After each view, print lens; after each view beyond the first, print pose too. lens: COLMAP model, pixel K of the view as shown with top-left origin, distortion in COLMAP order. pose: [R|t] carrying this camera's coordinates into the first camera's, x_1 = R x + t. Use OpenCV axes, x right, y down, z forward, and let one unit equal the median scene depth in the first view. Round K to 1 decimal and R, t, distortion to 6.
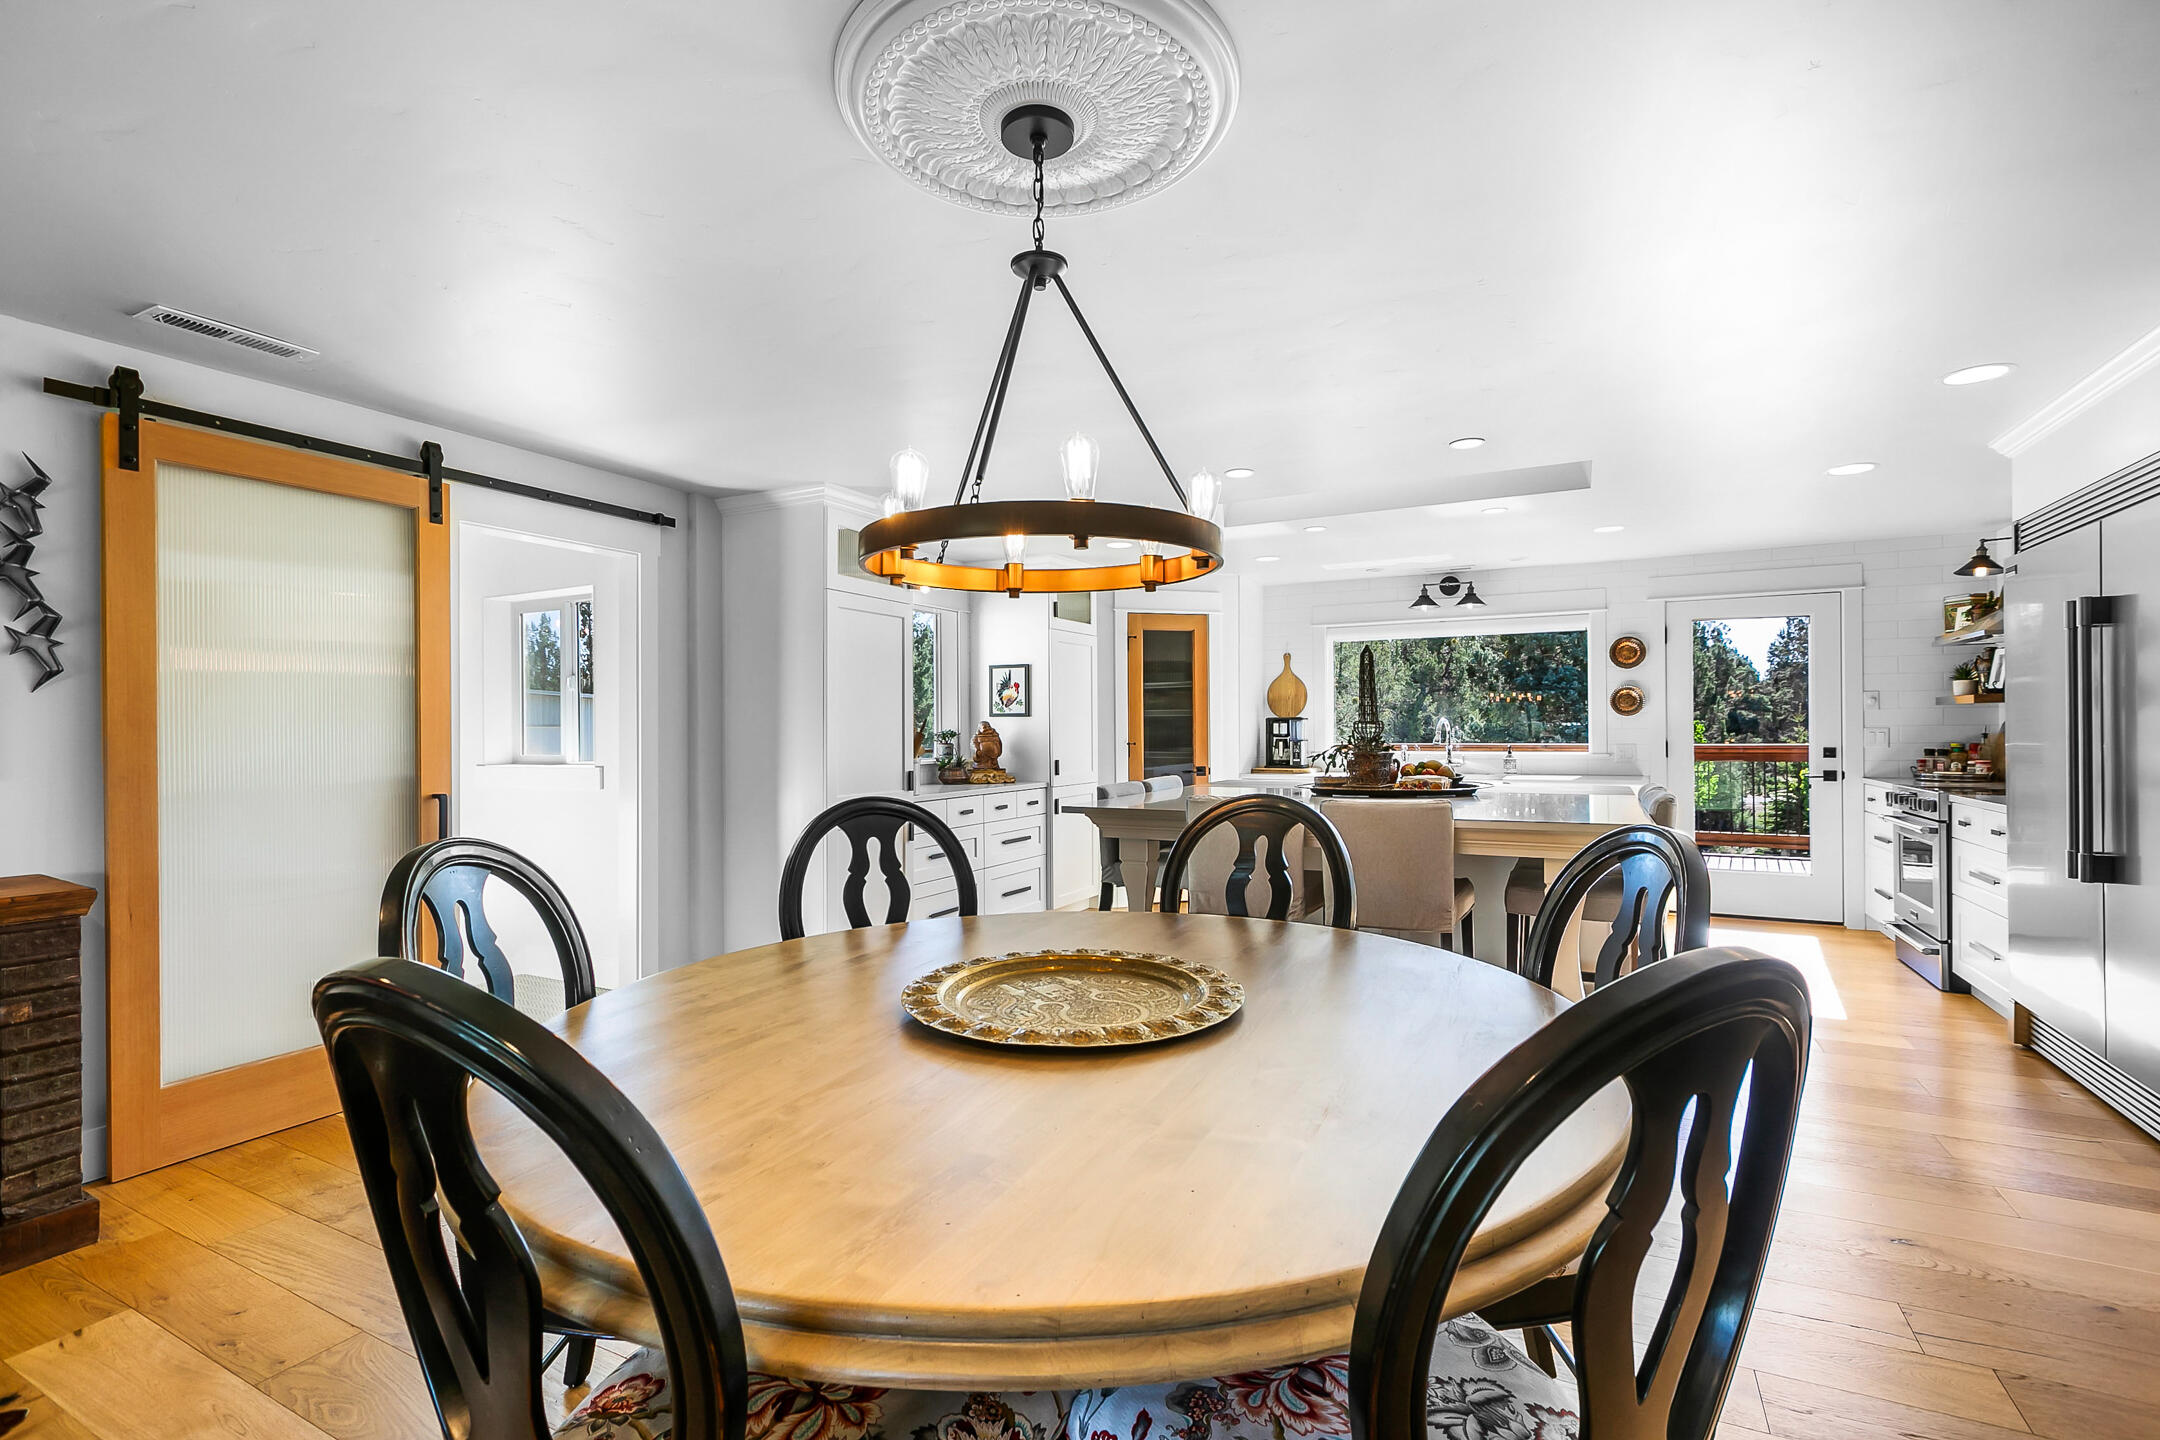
lens RADIAL K [[980.8, 0, 1091.1], [0, 980.8, 724.0], [0, 0, 1]] dist [0.015351, 0.000107]
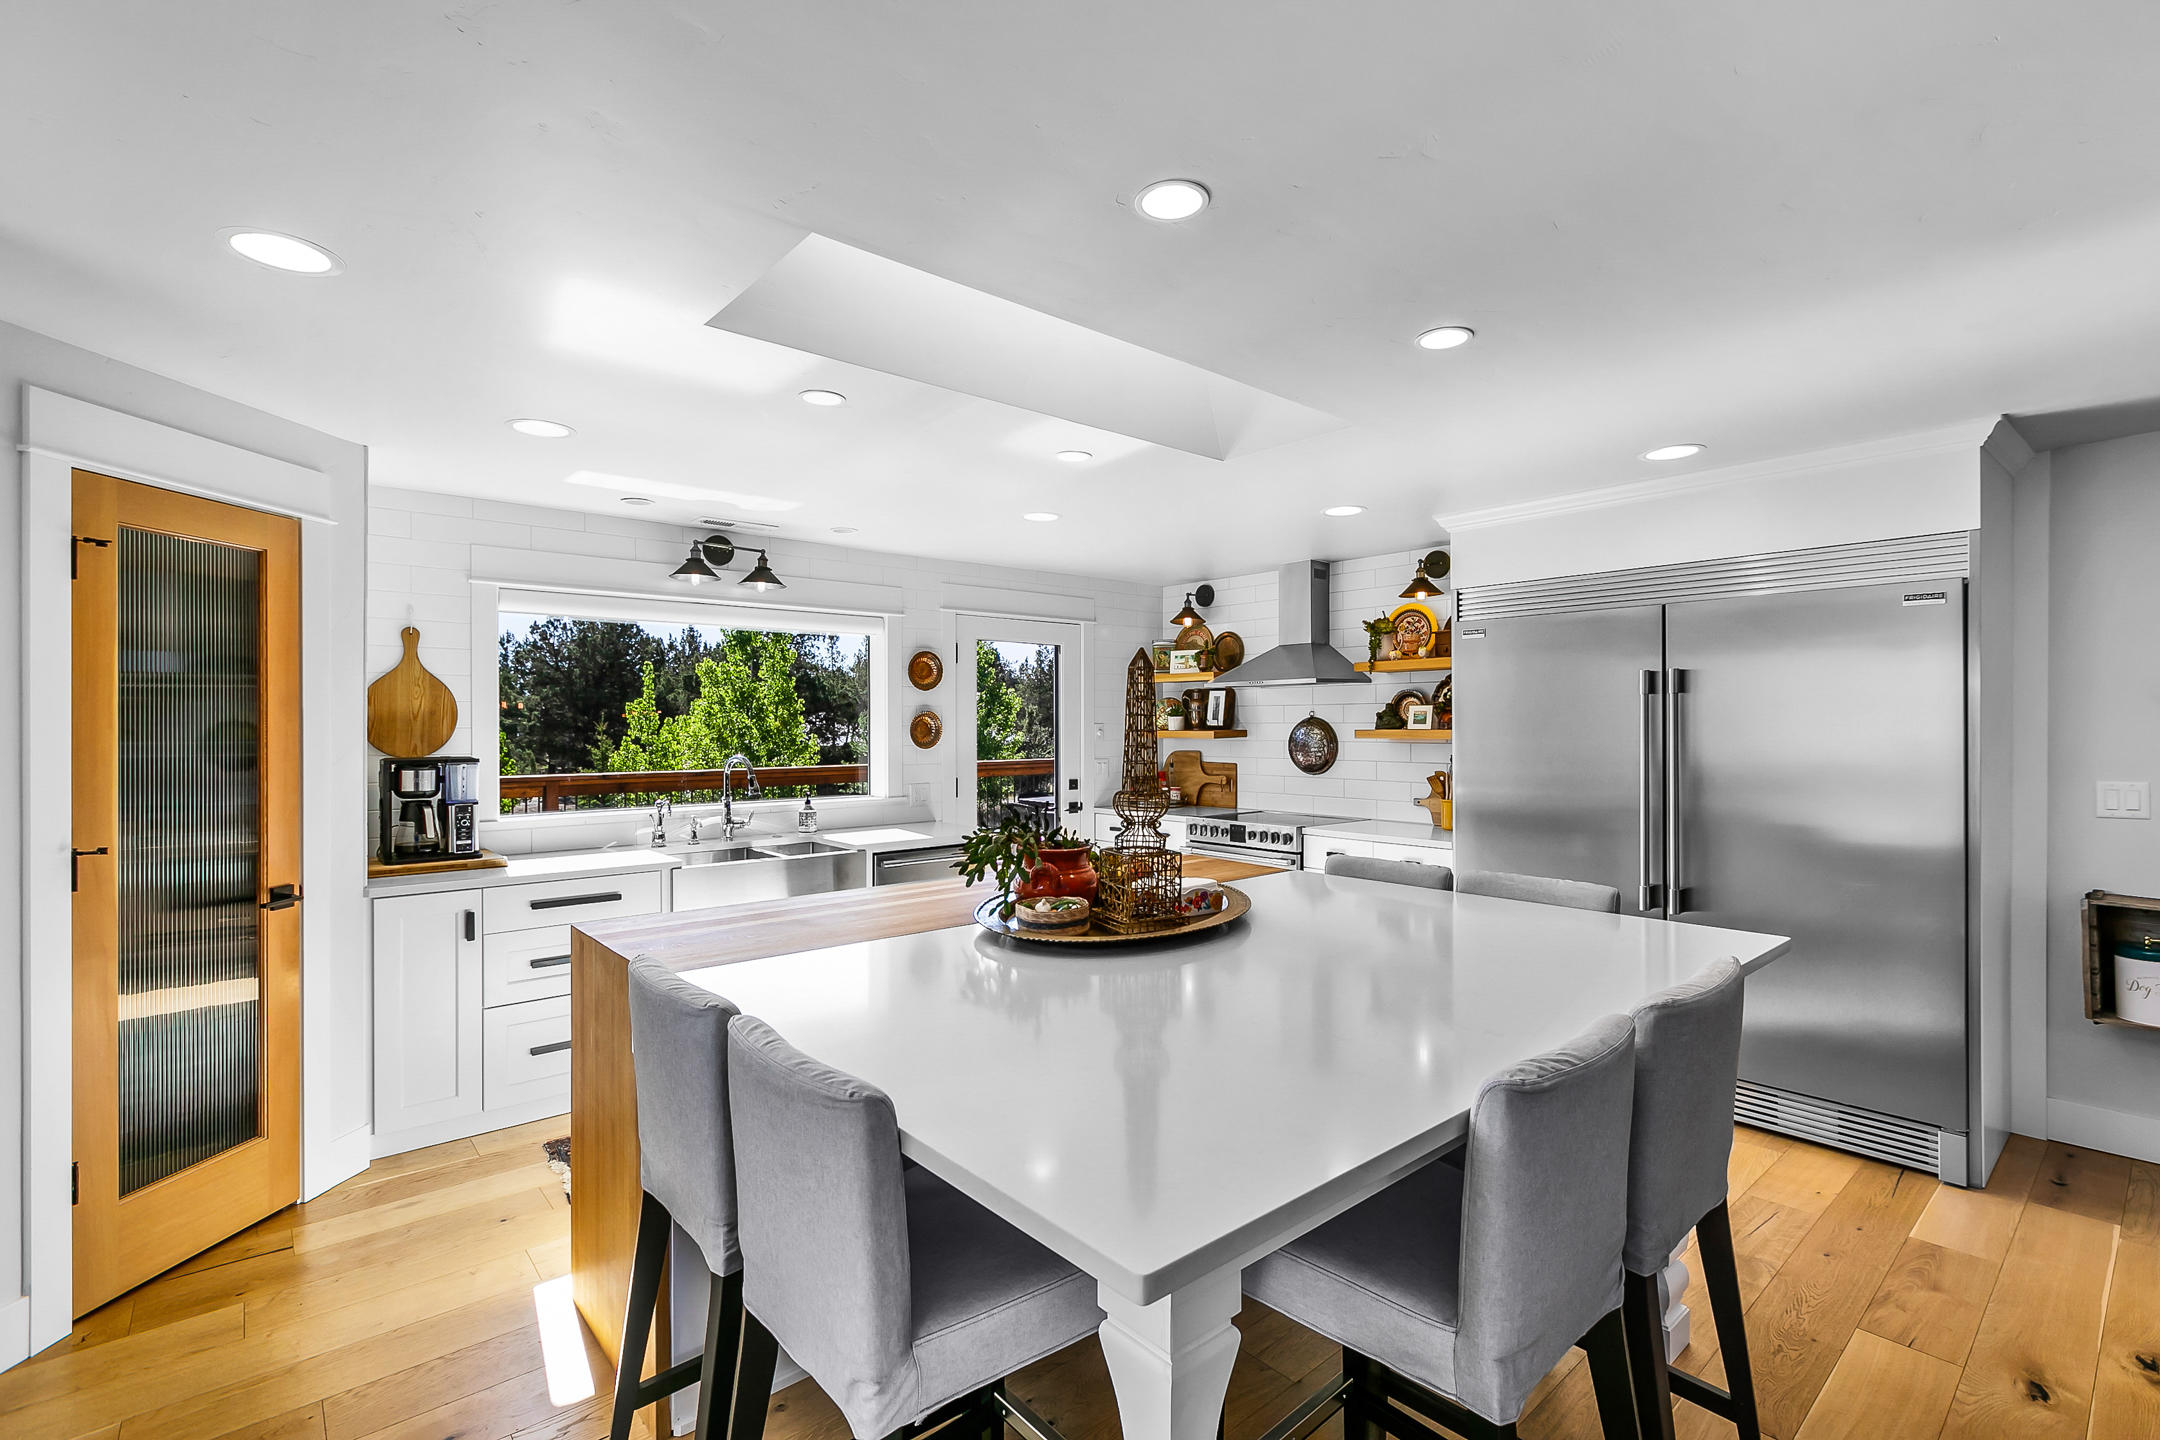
lens RADIAL K [[978.4, 0, 1080.0], [0, 978.4, 720.0], [0, 0, 1]] dist [-0.000542, -0.000045]
pose [[0.374508, 0.009566, 0.927174, -0.158063], [-0.004083, 0.999954, -0.008668, -0.025823], [-0.927215, -0.000539, 0.374530, 0.585997]]
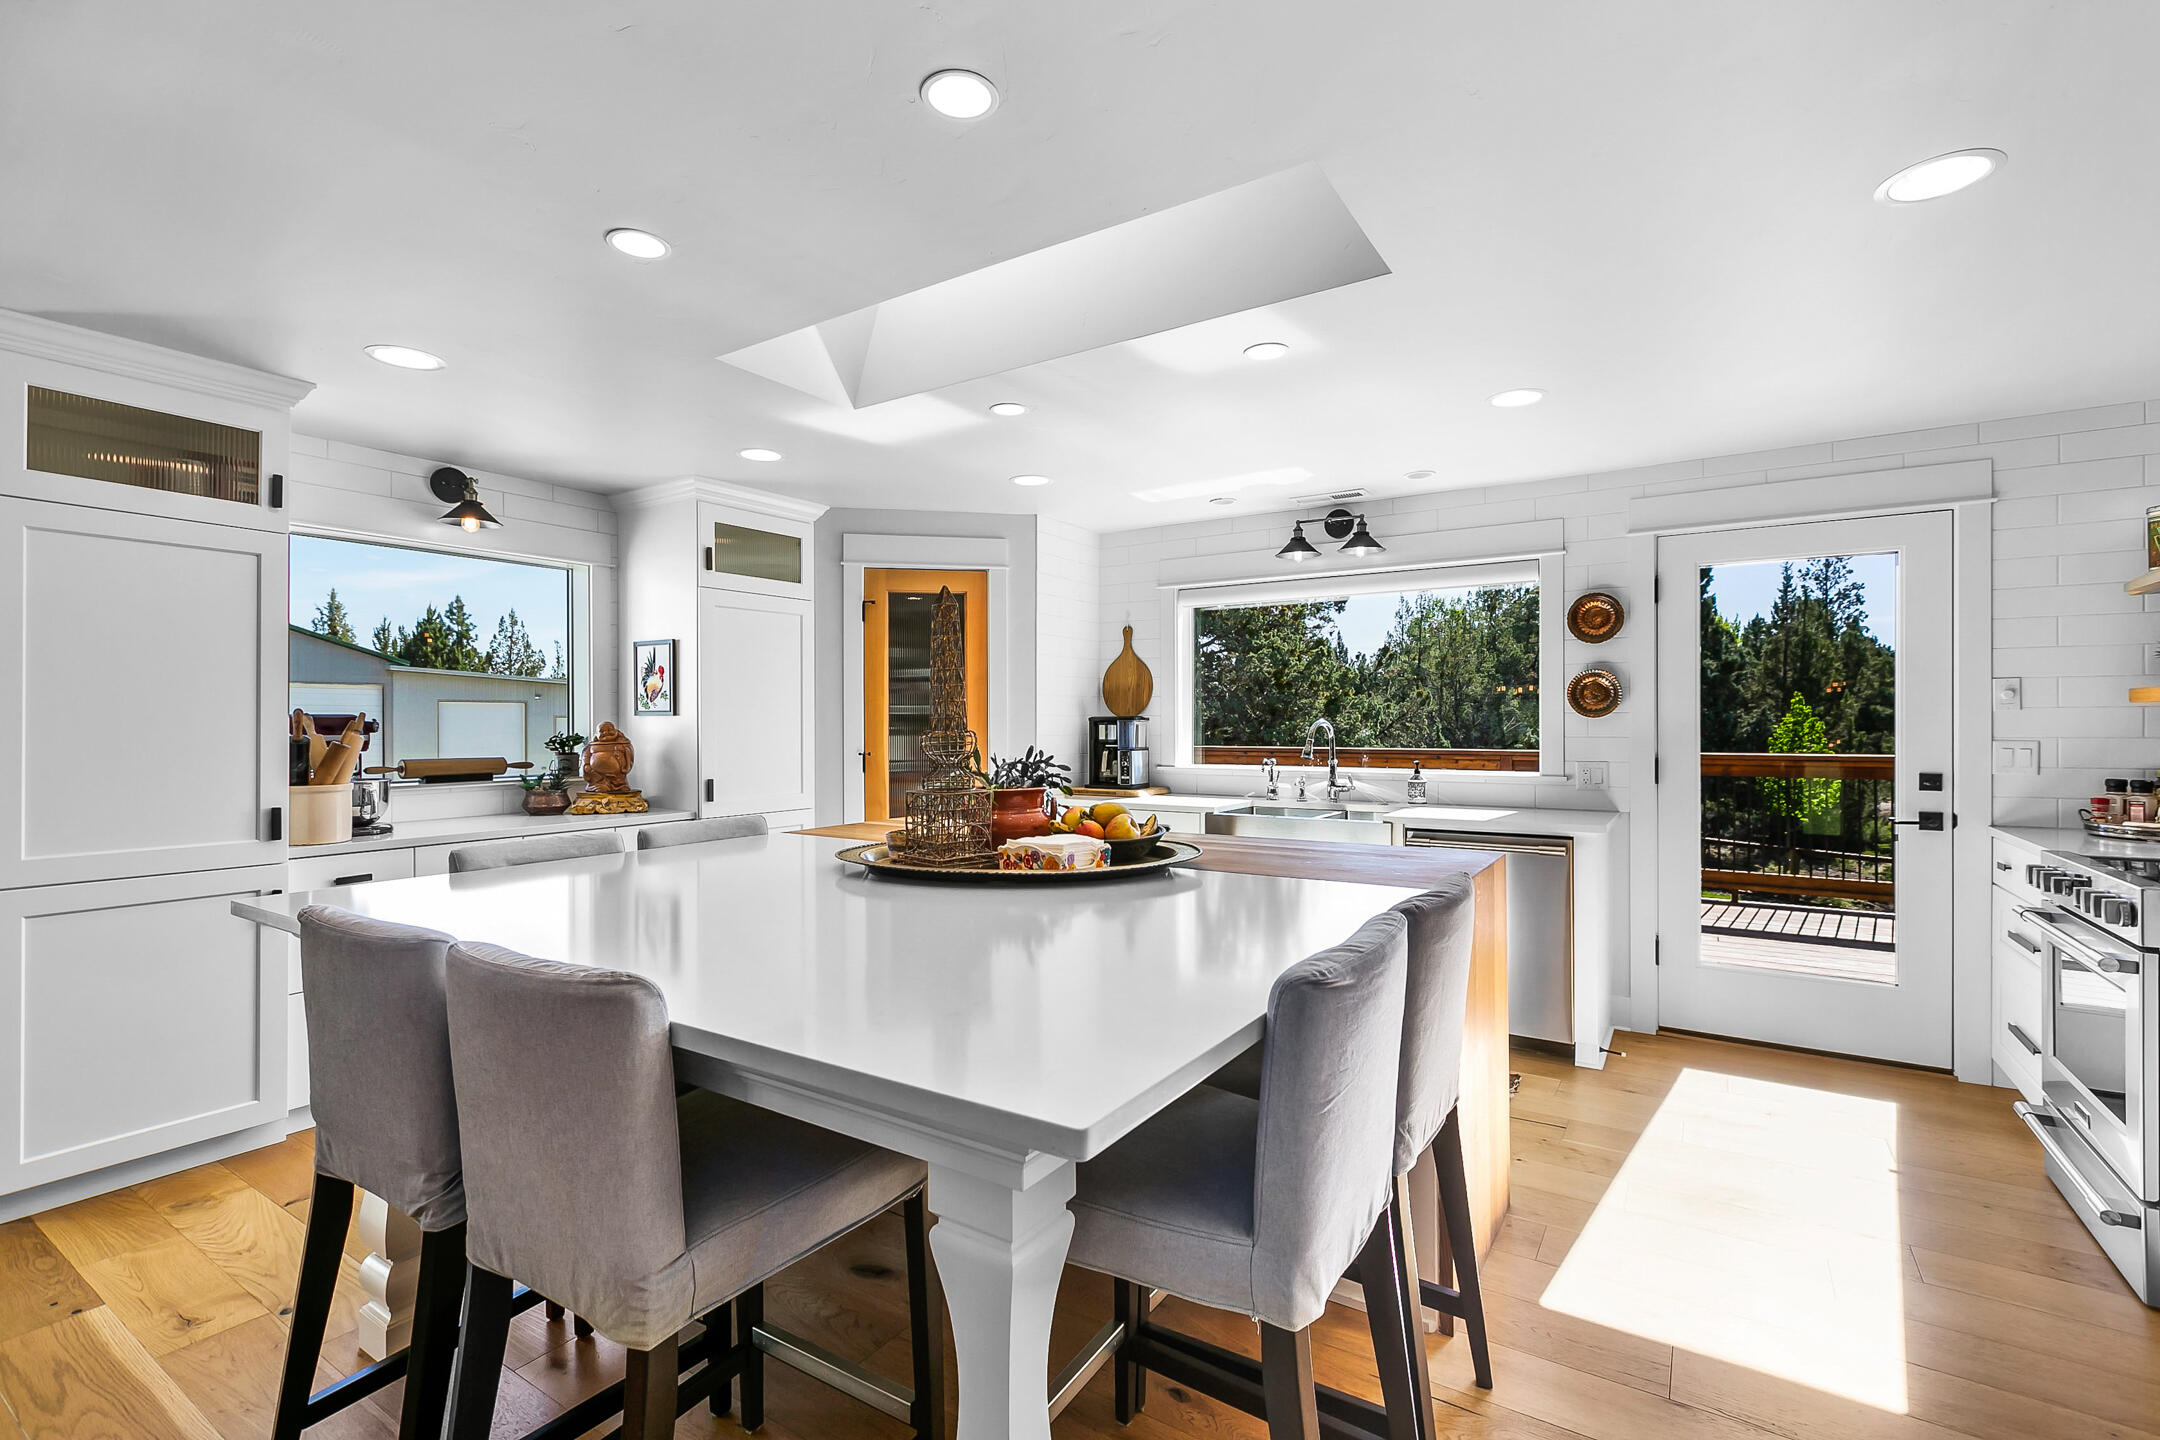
lens RADIAL K [[974.8, 0, 1080.0], [0, 974.8, 720.0], [0, 0, 1]] dist [0.000150, 0.000849]
pose [[0.994176, 0.004202, -0.107686, 0.285334], [-0.003850, 0.999987, 0.003469, -0.007535], [0.107699, -0.003034, 0.994179, 0.343554]]
